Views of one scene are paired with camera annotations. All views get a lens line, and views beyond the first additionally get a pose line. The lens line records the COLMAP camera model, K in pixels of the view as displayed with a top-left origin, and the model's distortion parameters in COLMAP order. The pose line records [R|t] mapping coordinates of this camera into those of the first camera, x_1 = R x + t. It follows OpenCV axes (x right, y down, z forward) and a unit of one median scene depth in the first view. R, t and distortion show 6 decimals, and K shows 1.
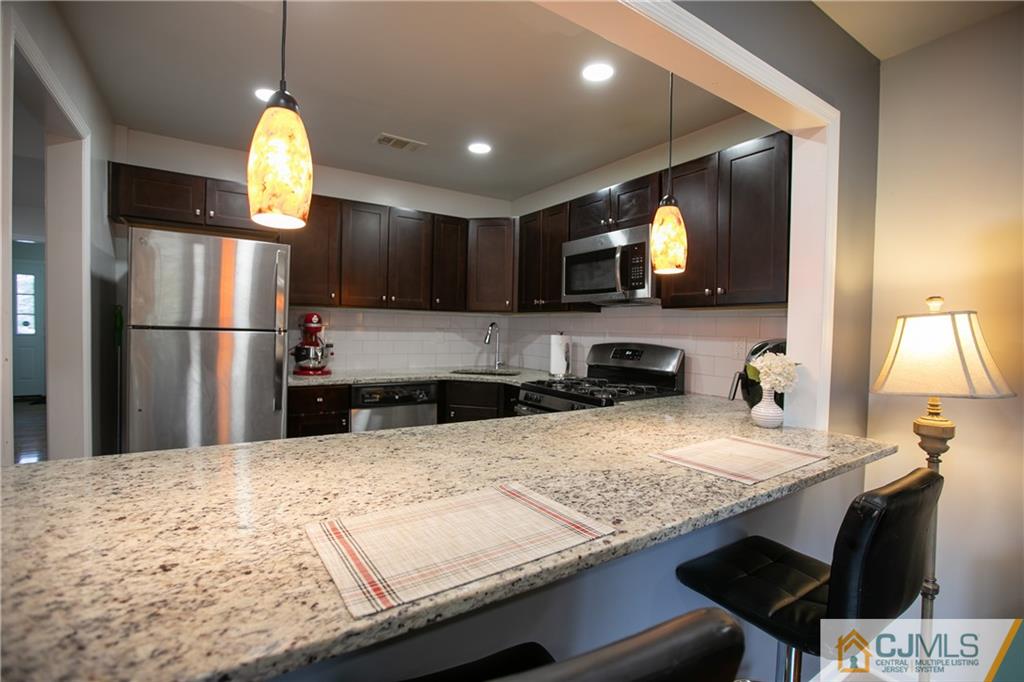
lens RADIAL K [[463.8, 0, 512.0], [0, 463.8, 341.0], [0, 0, 1]] dist [-0.056456, 0.027012]
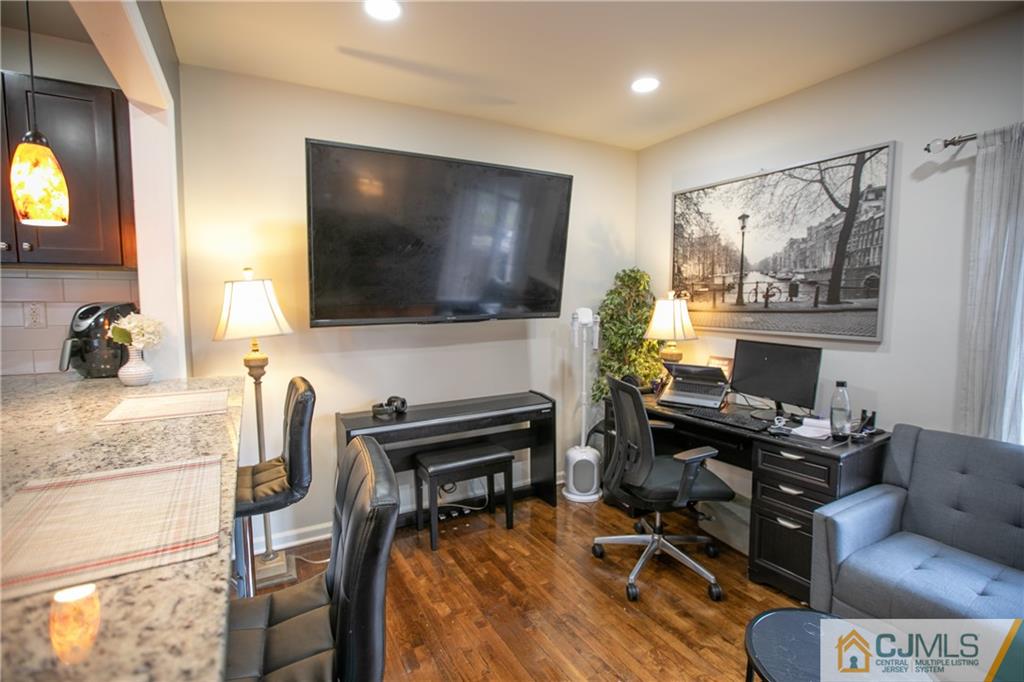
lens RADIAL K [[462.5, 0, 514.8], [0, 462.5, 341.9], [0, 0, 1]] dist [-0.047430, 0.015415]
pose [[0.066667, -0.104008, 0.992340, -0.686062], [0.025962, 0.994396, 0.102479, 0.010381], [-0.997437, 0.018931, 0.068994, 0.108093]]
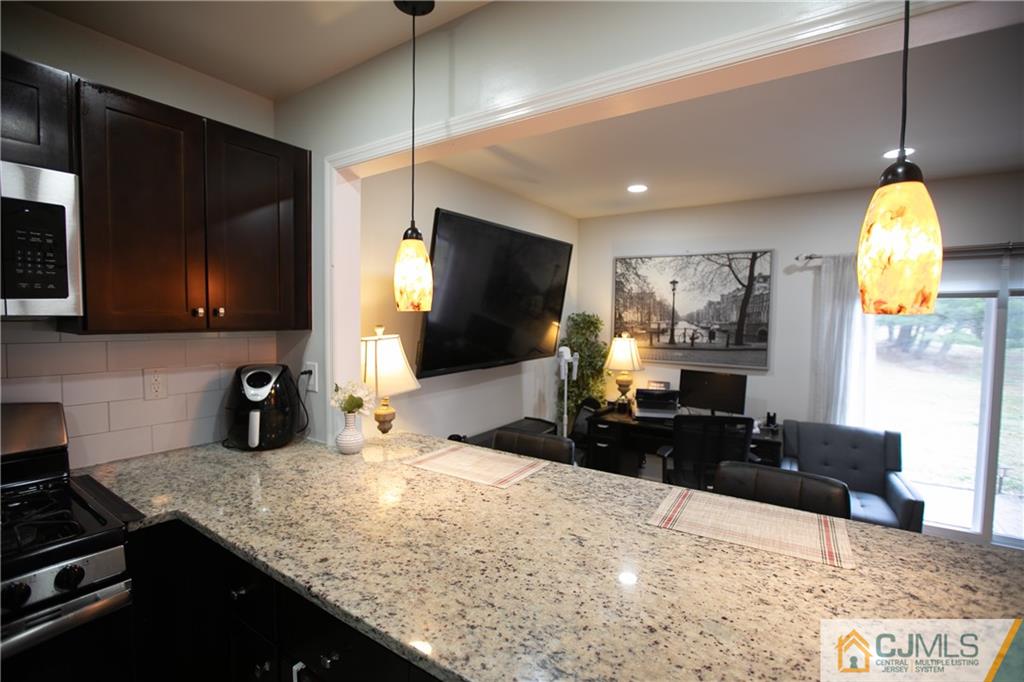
lens RADIAL K [[462.5, 0, 514.8], [0, 462.5, 341.9], [0, 0, 1]] dist [-0.047430, 0.015415]
pose [[-0.396217, -0.071209, 0.915391, -0.894339], [0.007185, 0.996717, 0.080646, -0.245824], [-0.918129, 0.038530, -0.394405, 1.776713]]
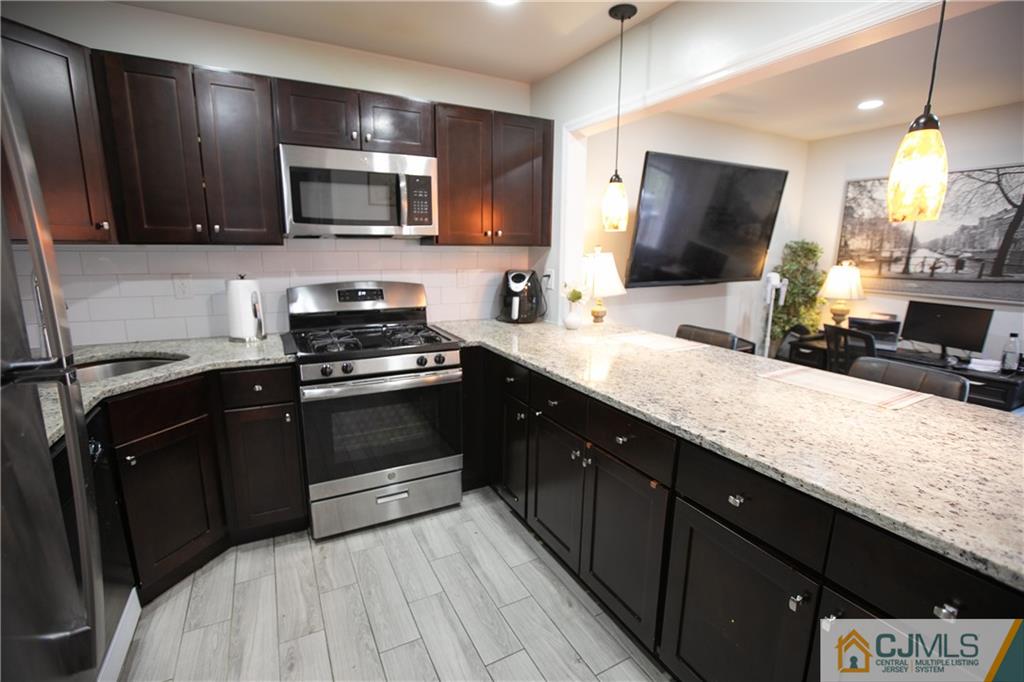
lens RADIAL K [[462.5, 0, 514.8], [0, 462.5, 341.9], [0, 0, 1]] dist [-0.047430, 0.015415]
pose [[0.082639, -0.215169, 0.973074, -1.700385], [0.017519, 0.976577, 0.214455, -0.191158], [-0.996426, -0.000675, 0.084473, 1.780432]]
